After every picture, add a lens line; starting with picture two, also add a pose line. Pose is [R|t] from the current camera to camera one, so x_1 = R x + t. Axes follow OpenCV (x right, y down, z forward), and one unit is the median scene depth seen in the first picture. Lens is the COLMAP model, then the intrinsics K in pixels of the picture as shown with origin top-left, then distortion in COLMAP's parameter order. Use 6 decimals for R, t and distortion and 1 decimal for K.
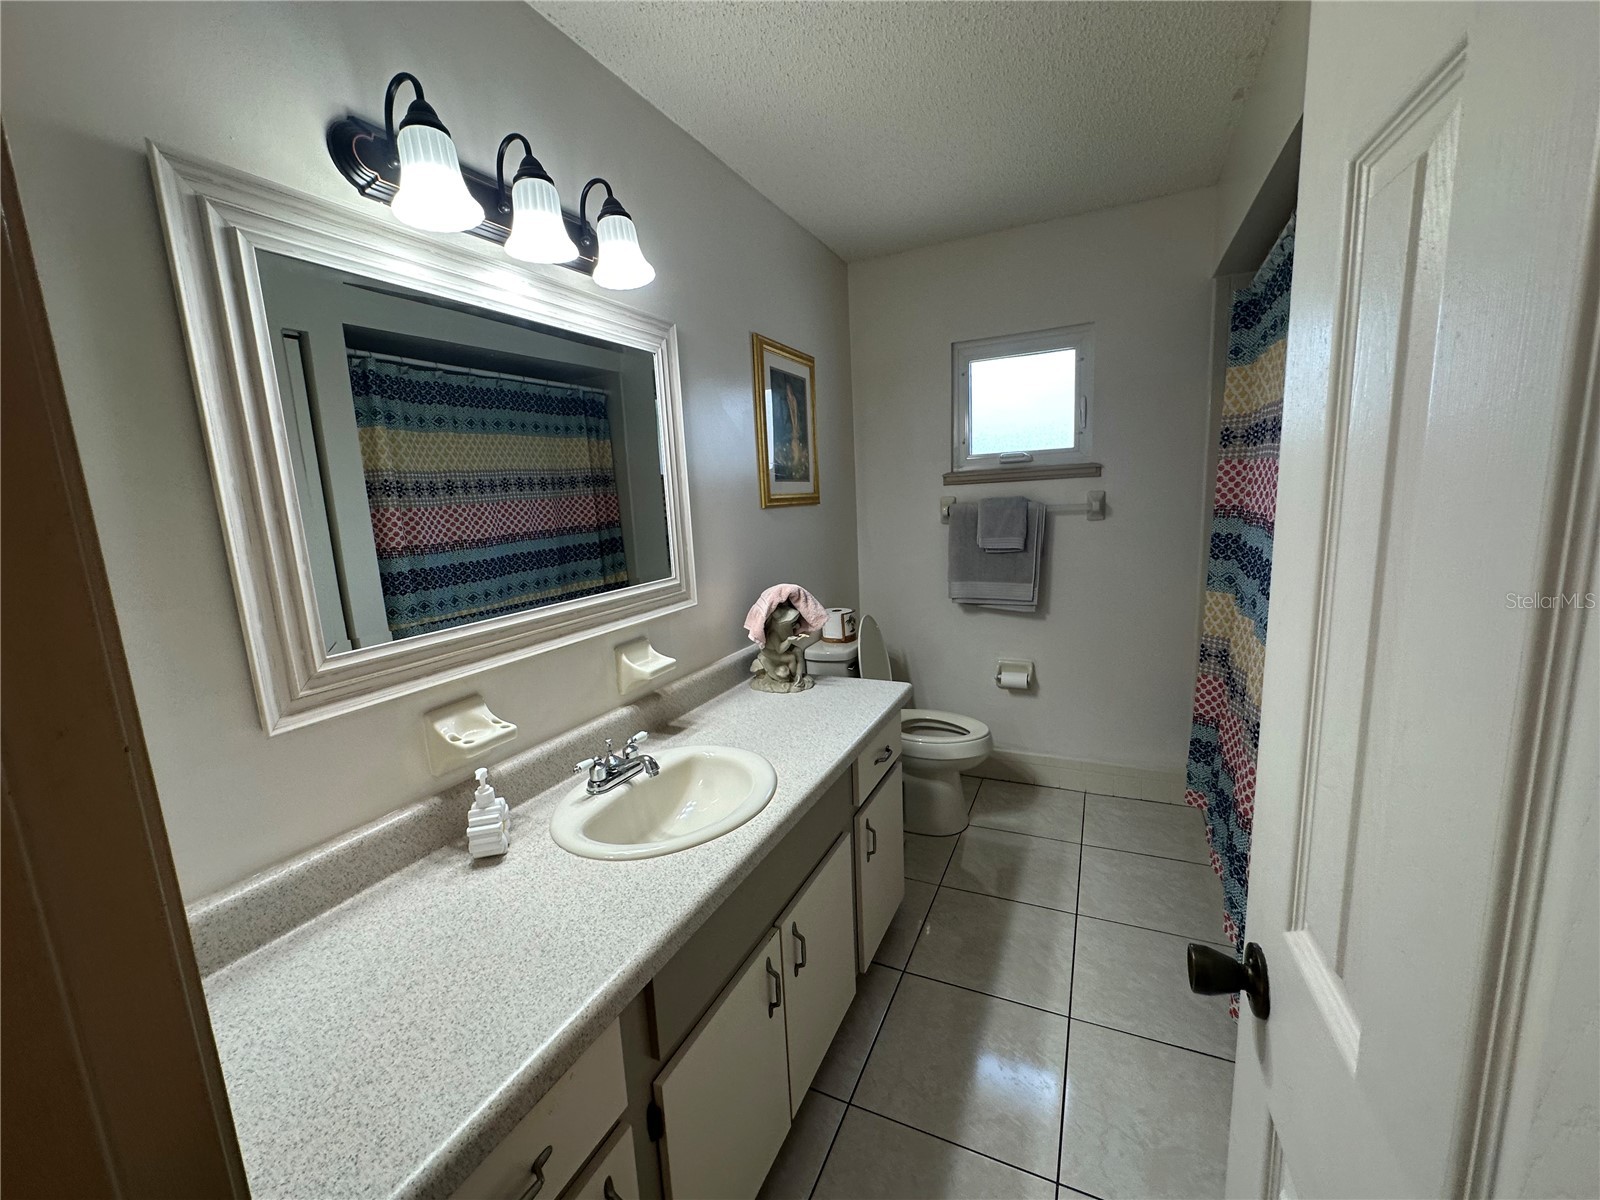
lens RADIAL K [[640.3, 0, 809.4], [0, 640.3, 600.5], [0, 0, 1]] dist [-0.006383, 0.000706]
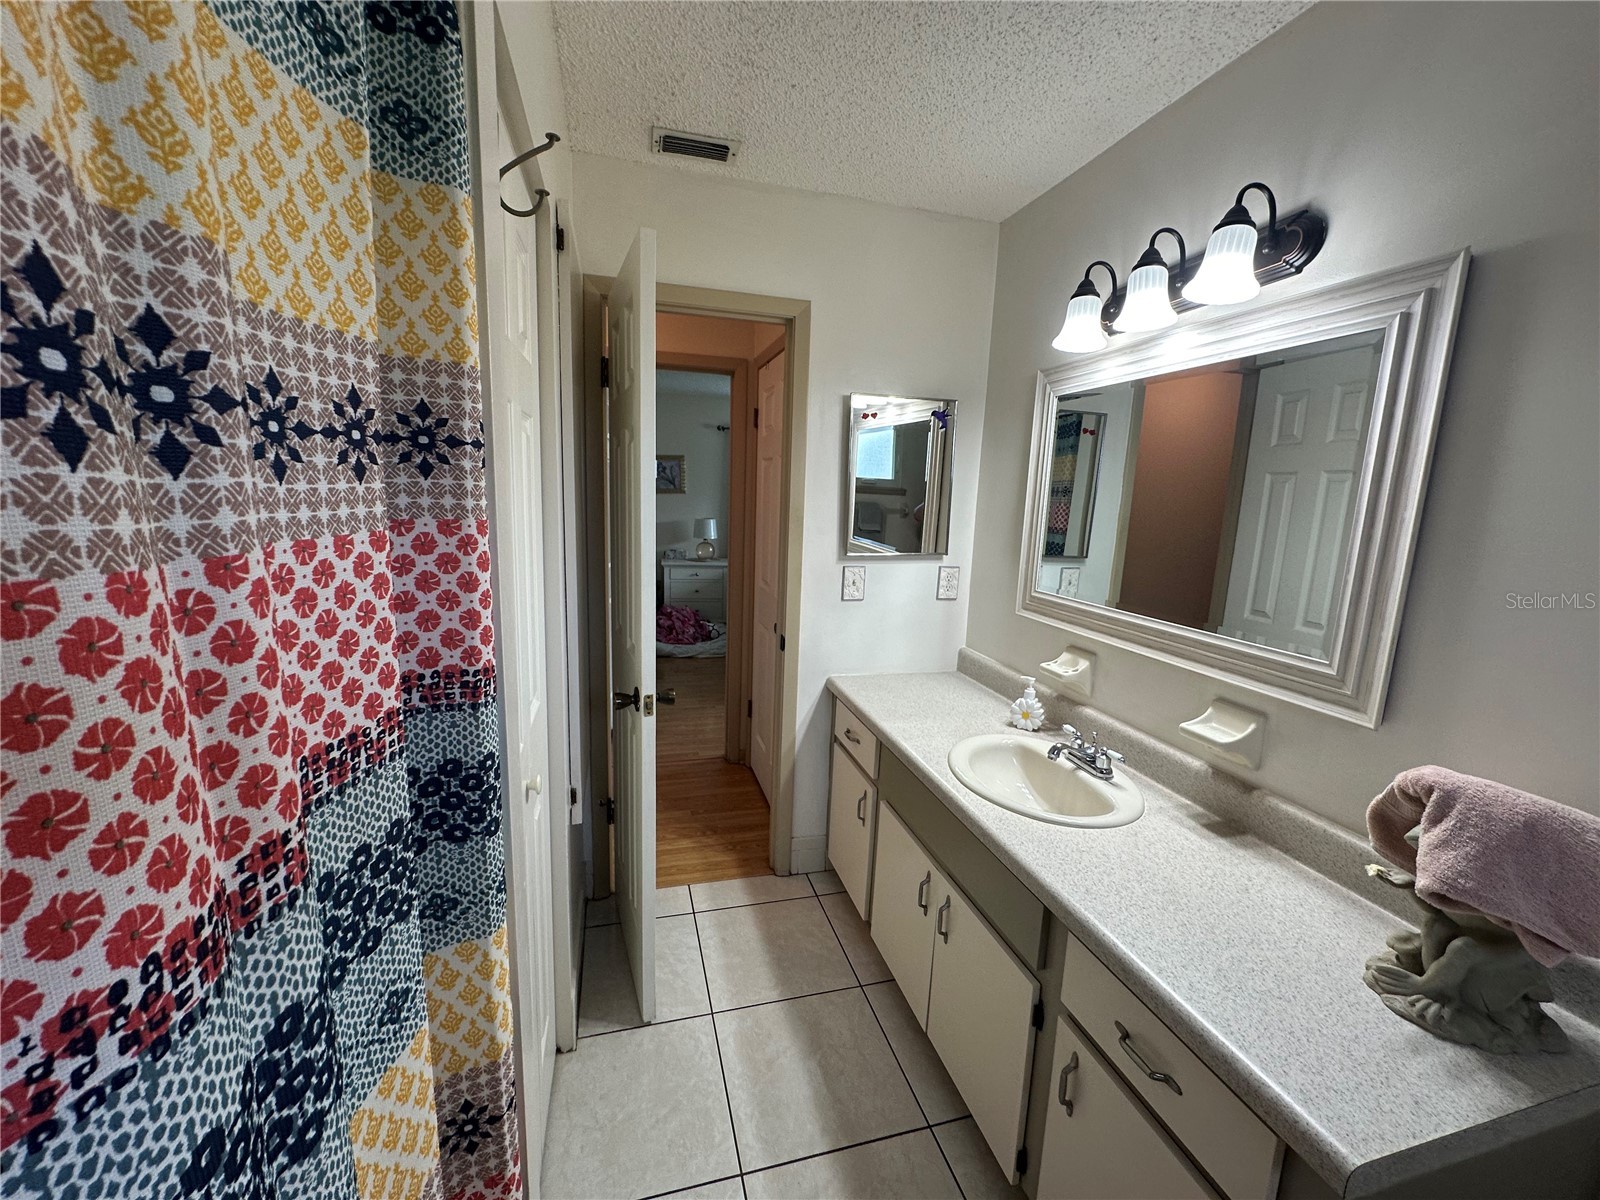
lens RADIAL K [[640.3, 0, 810.5], [0, 640.3, 603.2], [0, 0, 1]] dist [-0.006383, 0.000706]
pose [[-0.753781, 0.125782, -0.644975, 0.779828], [-0.116624, 0.940322, 0.319678, -0.307616], [0.646694, 0.316187, -0.694127, 1.371694]]
